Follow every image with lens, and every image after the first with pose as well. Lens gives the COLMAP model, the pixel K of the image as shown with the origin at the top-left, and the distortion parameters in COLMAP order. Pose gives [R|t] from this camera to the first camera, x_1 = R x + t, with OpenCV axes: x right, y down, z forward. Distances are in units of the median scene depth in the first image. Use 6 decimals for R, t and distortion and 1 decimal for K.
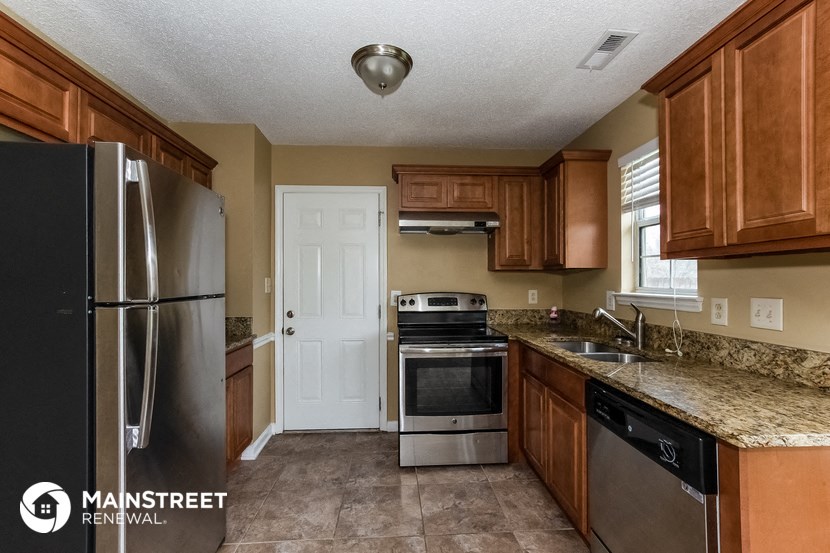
lens RADIAL K [[368.8, 0, 417.7], [0, 368.8, 279.4], [0, 0, 1]] dist [0.000020, 0.000113]
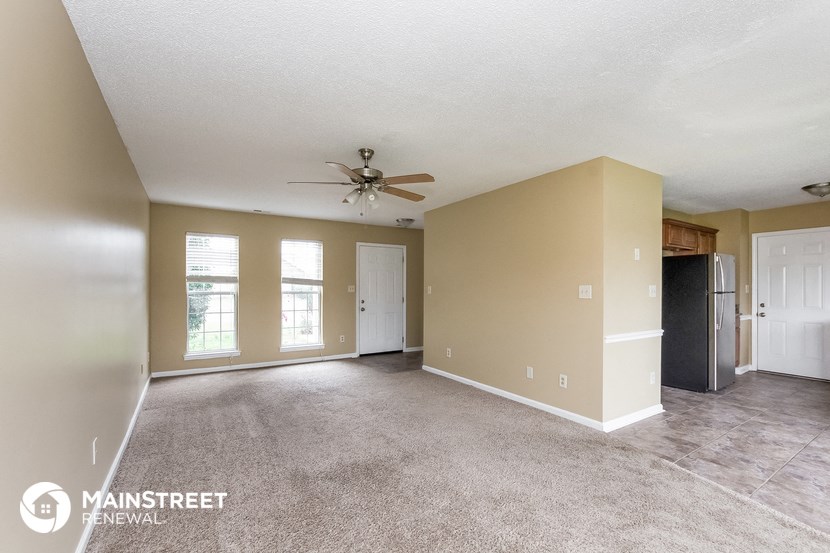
lens RADIAL K [[368.8, 0, 432.5], [0, 368.8, 287.5], [0, 0, 1]] dist [0.000020, 0.000113]
pose [[0.509840, 0.003923, -0.860260, 0.384879], [0.001610, 0.999983, 0.005515, -0.005266], [0.860268, -0.004197, 0.509826, -1.315853]]
